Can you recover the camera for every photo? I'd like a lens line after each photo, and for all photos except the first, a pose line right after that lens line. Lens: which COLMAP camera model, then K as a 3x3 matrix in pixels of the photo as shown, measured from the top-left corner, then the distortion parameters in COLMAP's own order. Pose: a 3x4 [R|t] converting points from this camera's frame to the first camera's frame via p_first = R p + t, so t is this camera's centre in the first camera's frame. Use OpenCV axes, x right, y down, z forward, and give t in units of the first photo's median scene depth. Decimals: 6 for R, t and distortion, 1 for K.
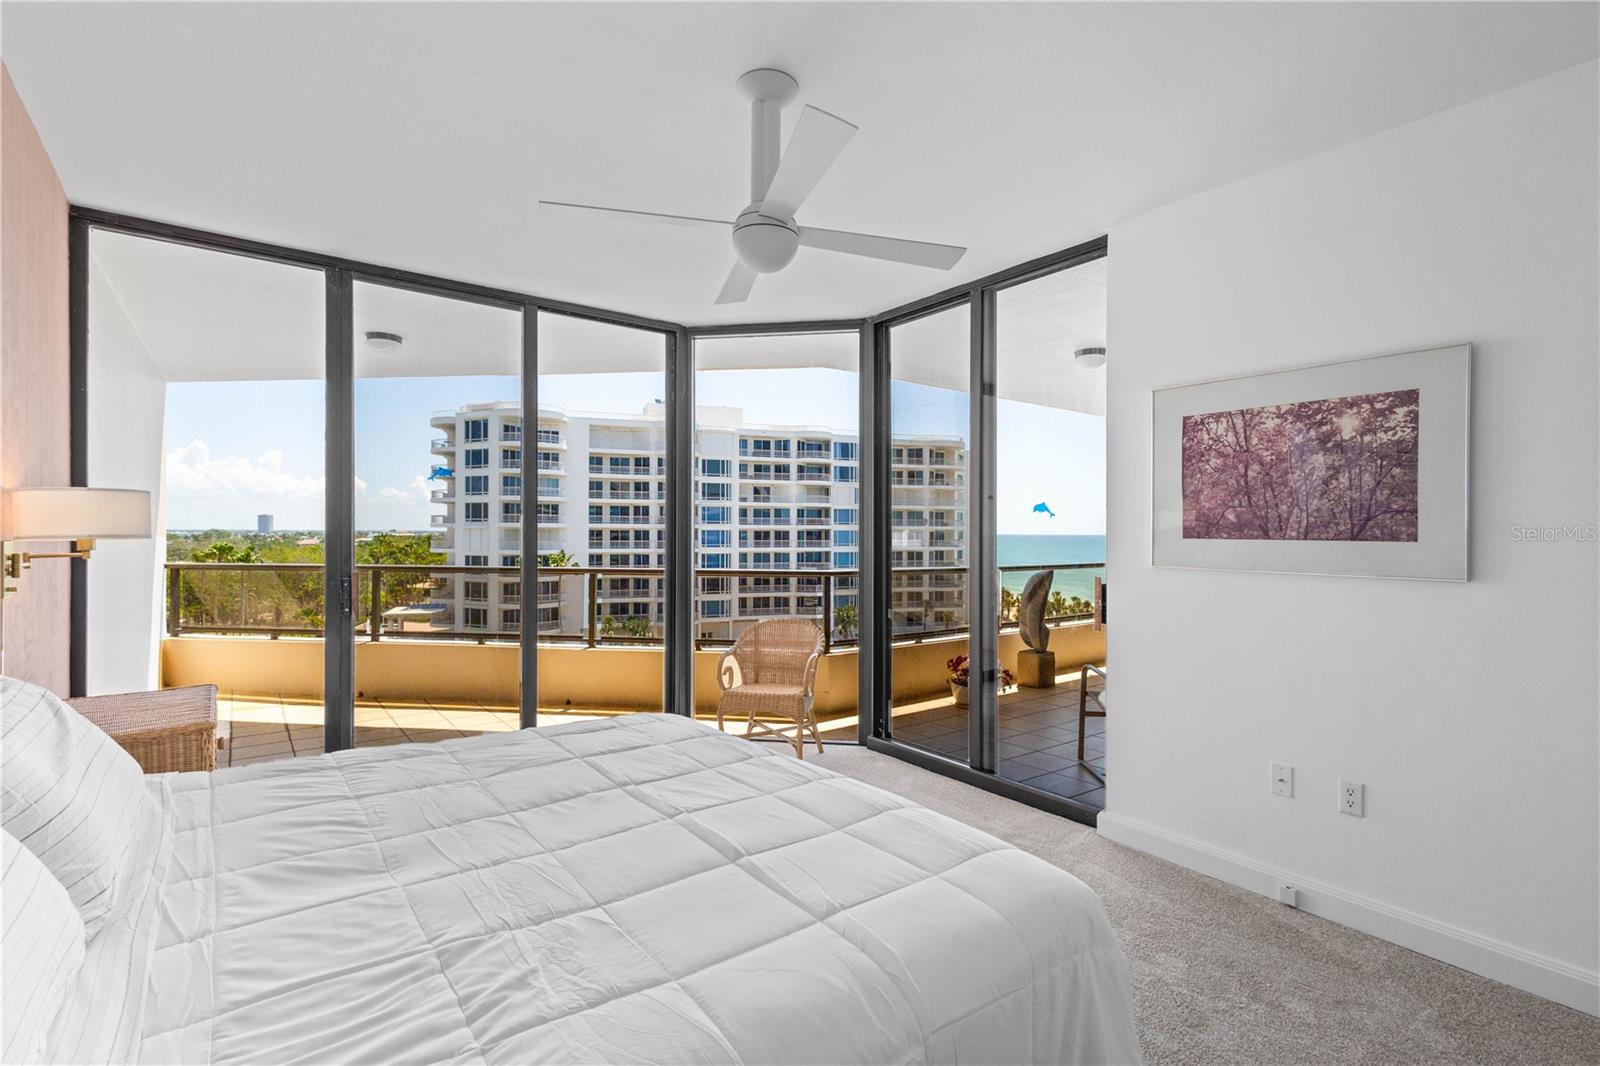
lens RADIAL K [[743.7, 0, 800.3], [0, 743.7, 537.9], [0, 0, 1]] dist [0.005923, 0.001716]
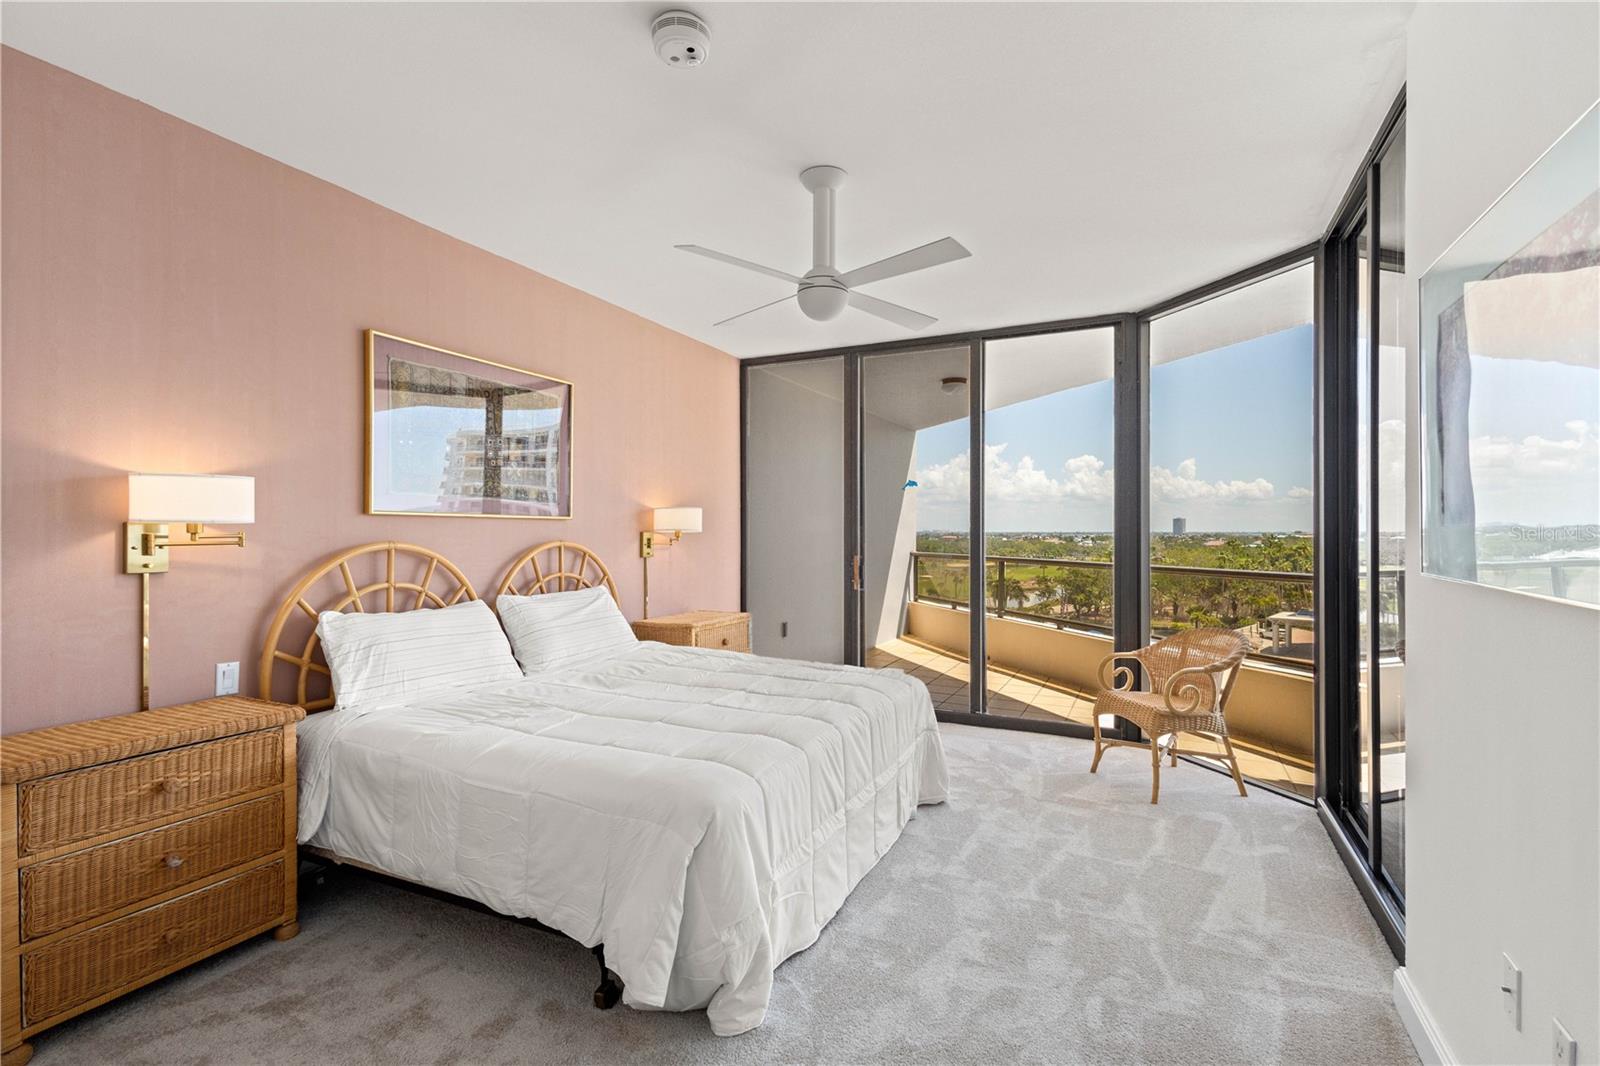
lens RADIAL K [[743.7, 0, 802.7], [0, 743.7, 530.0], [0, 0, 1]] dist [0.005923, 0.001716]
pose [[0.458153, -0.007243, -0.888844, 0.387362], [-0.003813, 0.999942, -0.010114, 0.005384], [0.888865, 0.008023, 0.458099, 0.140619]]
